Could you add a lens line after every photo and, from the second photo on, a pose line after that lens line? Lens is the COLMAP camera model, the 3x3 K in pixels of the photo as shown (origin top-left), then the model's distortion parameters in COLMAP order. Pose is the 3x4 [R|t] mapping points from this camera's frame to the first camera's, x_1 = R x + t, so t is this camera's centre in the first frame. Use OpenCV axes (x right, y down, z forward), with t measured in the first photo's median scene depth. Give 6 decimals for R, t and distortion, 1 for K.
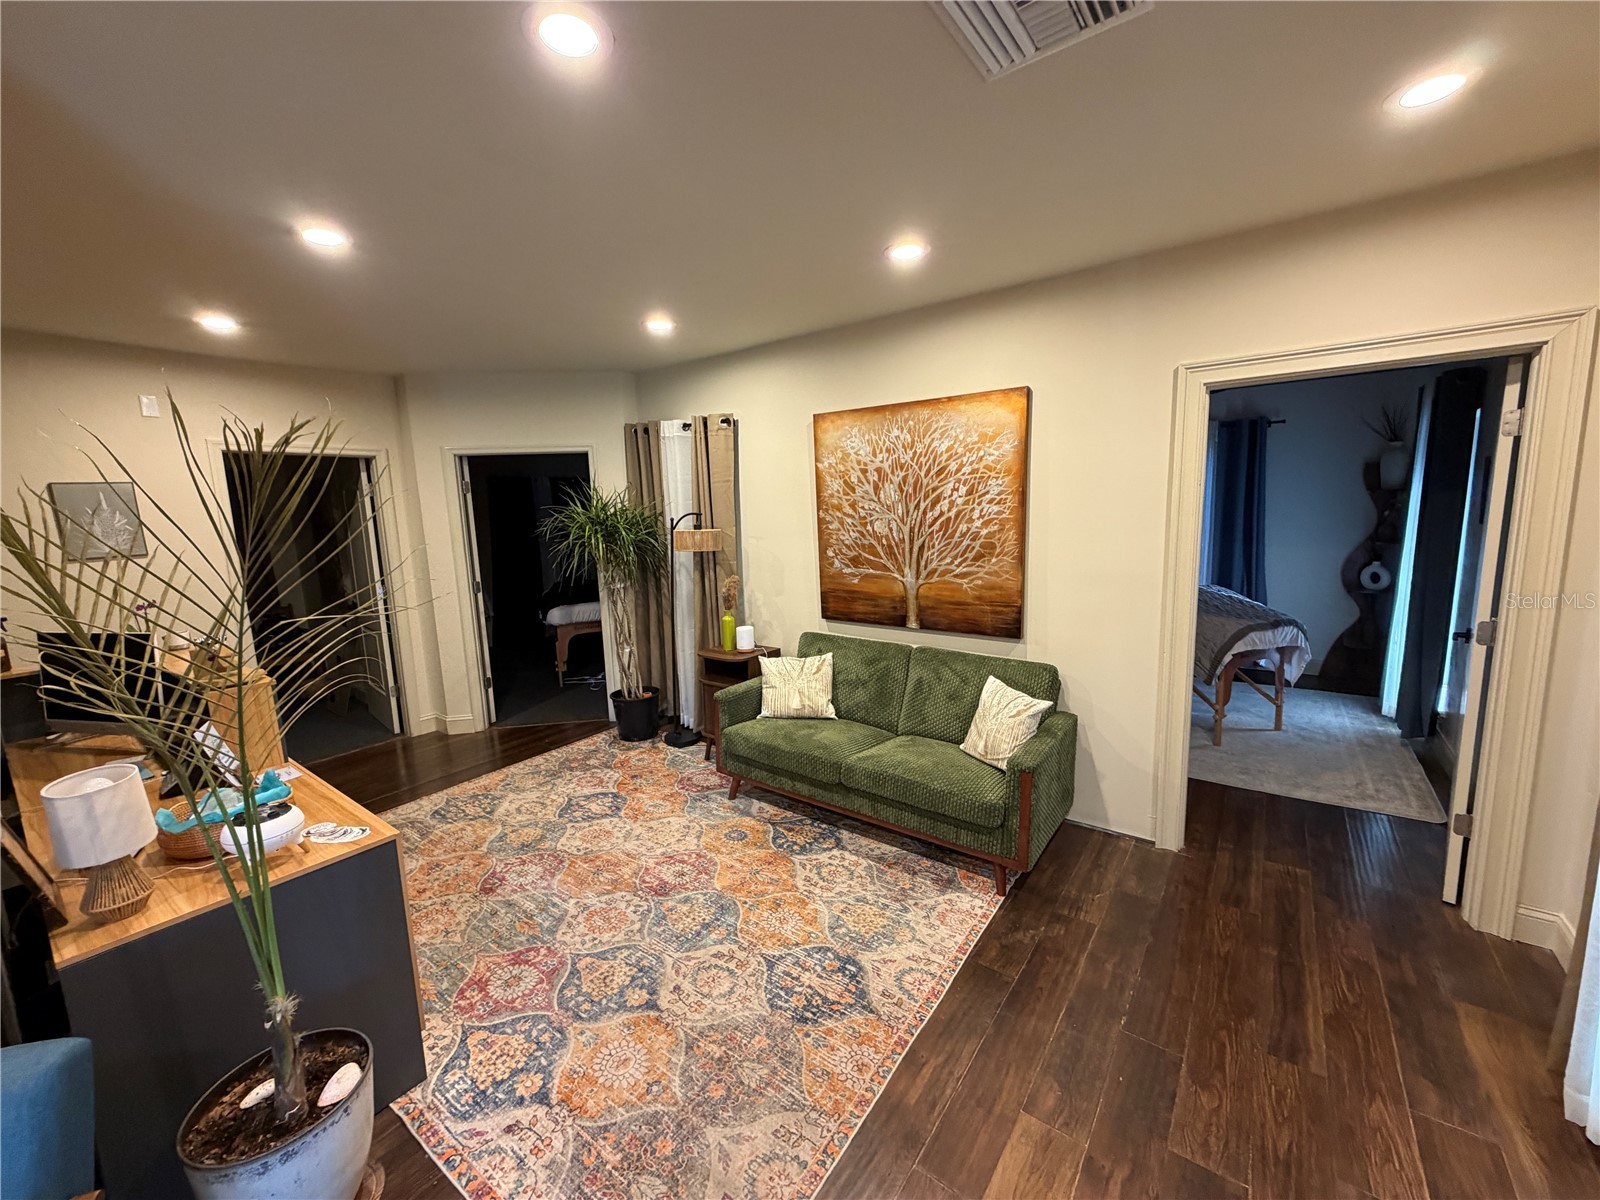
lens RADIAL K [[631.5, 0, 799.2], [0, 631.5, 602.8], [0, 0, 1]] dist [0.000481, -0.000073]
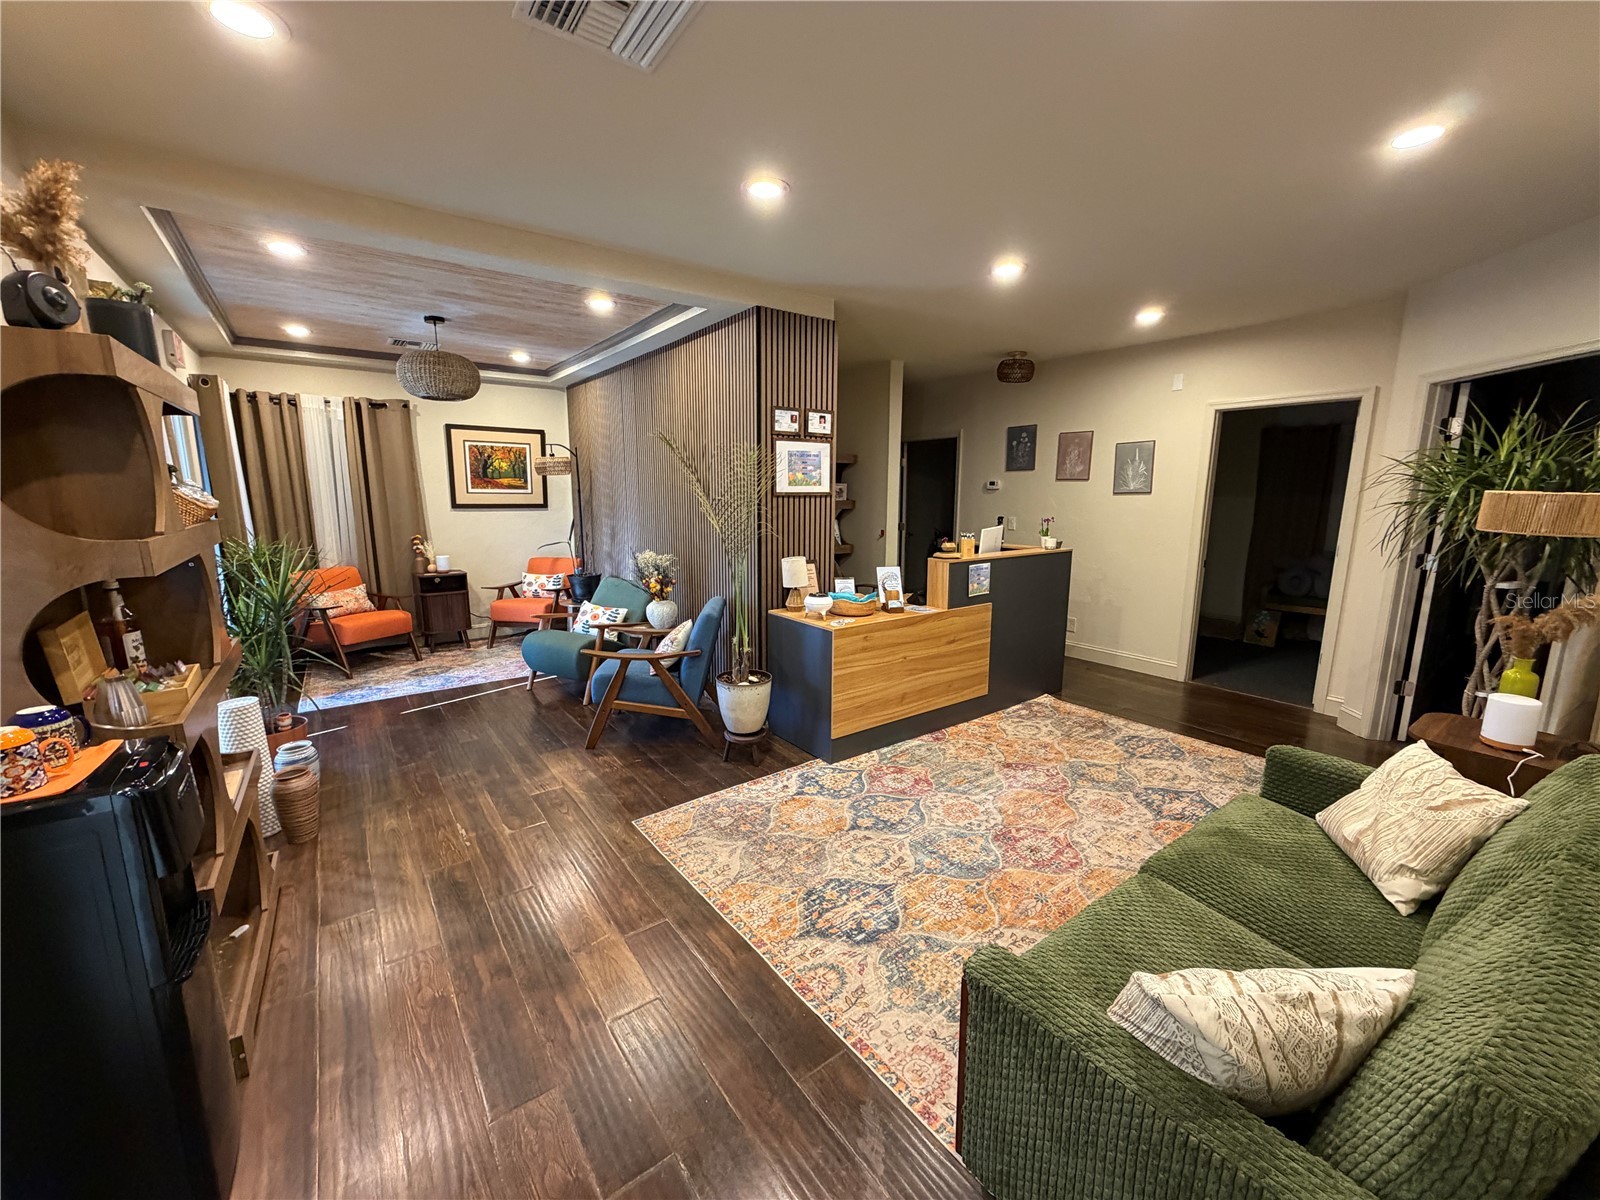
lens RADIAL K [[631.5, 0, 795.1], [0, 631.5, 600.2], [0, 0, 1]] dist [0.000481, -0.000073]
pose [[-0.288671, 0.196562, -0.937034, 0.600465], [-0.136063, 0.960343, 0.243368, -0.087746], [0.947711, 0.197749, -0.250479, 0.689991]]
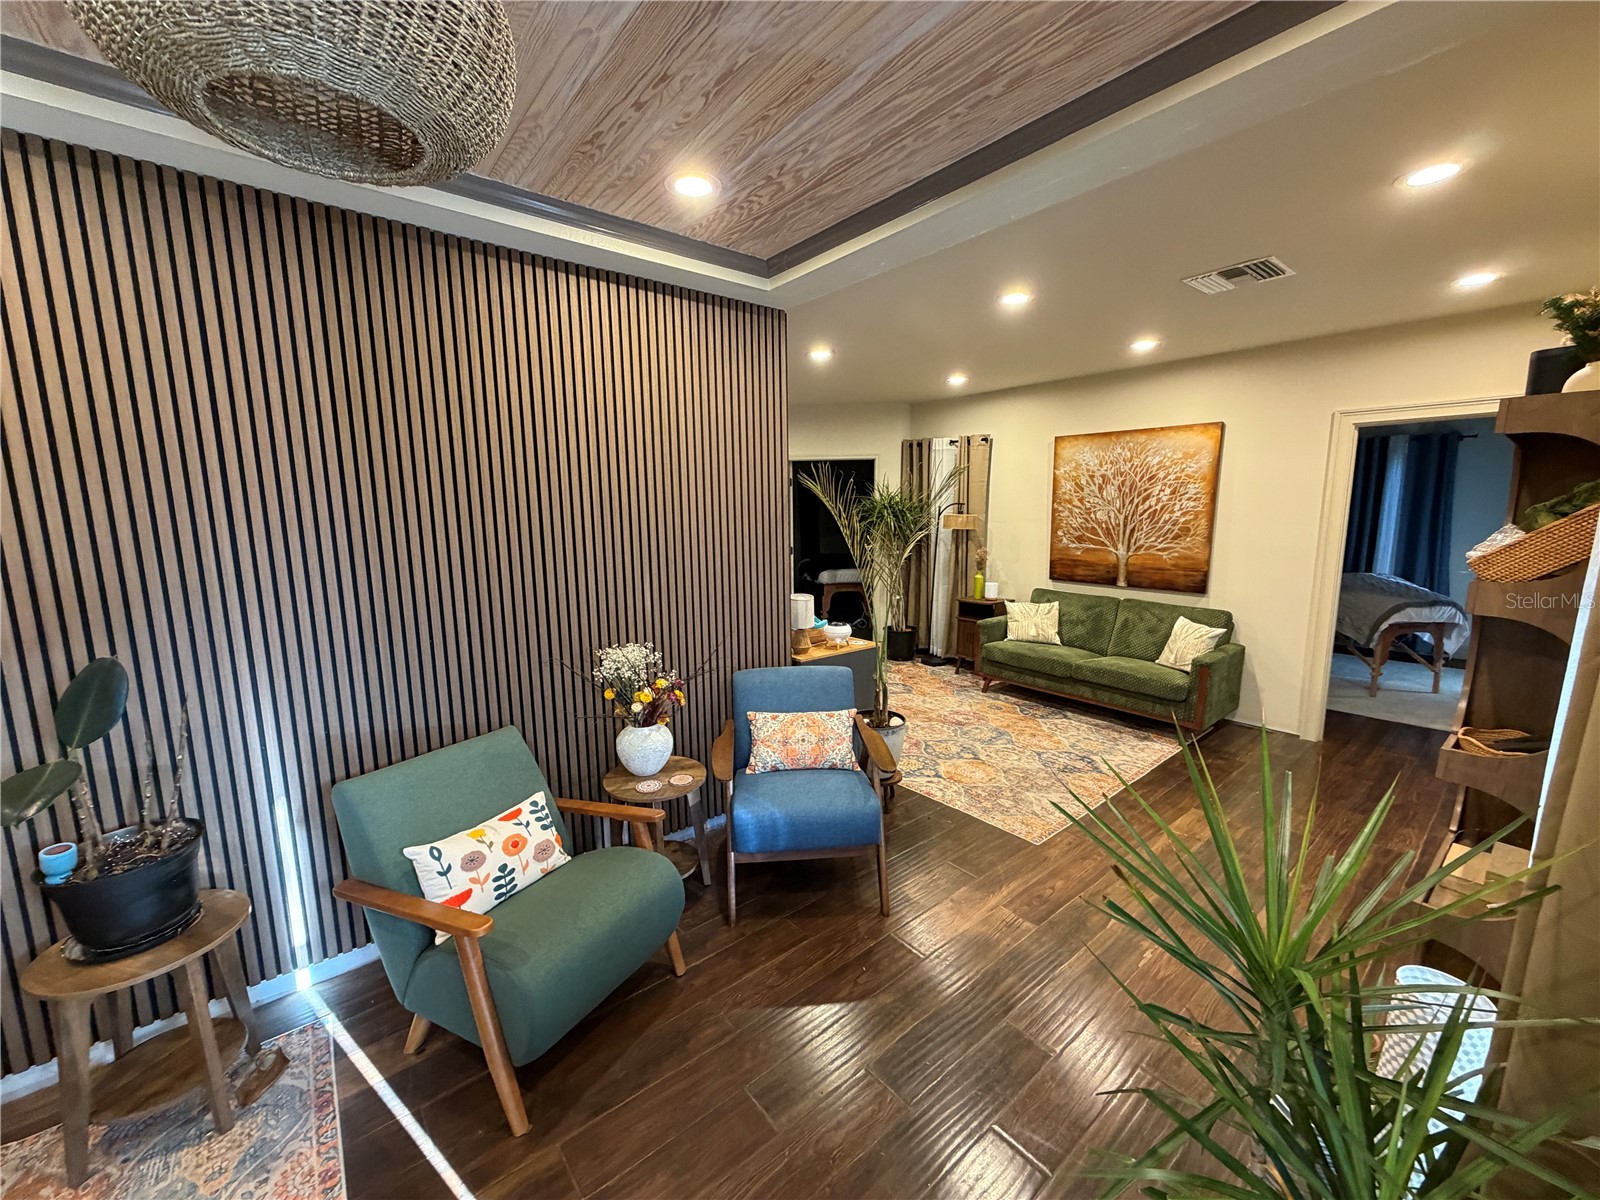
lens RADIAL K [[631.5, 0, 800.0], [0, 631.5, 601.7], [0, 0, 1]] dist [0.000481, -0.000073]
pose [[0.972046, 0.059833, -0.227041, -0.214928], [-0.058737, 0.998206, 0.011588, 0.107585], [0.227327, 0.002071, 0.973816, -0.599604]]
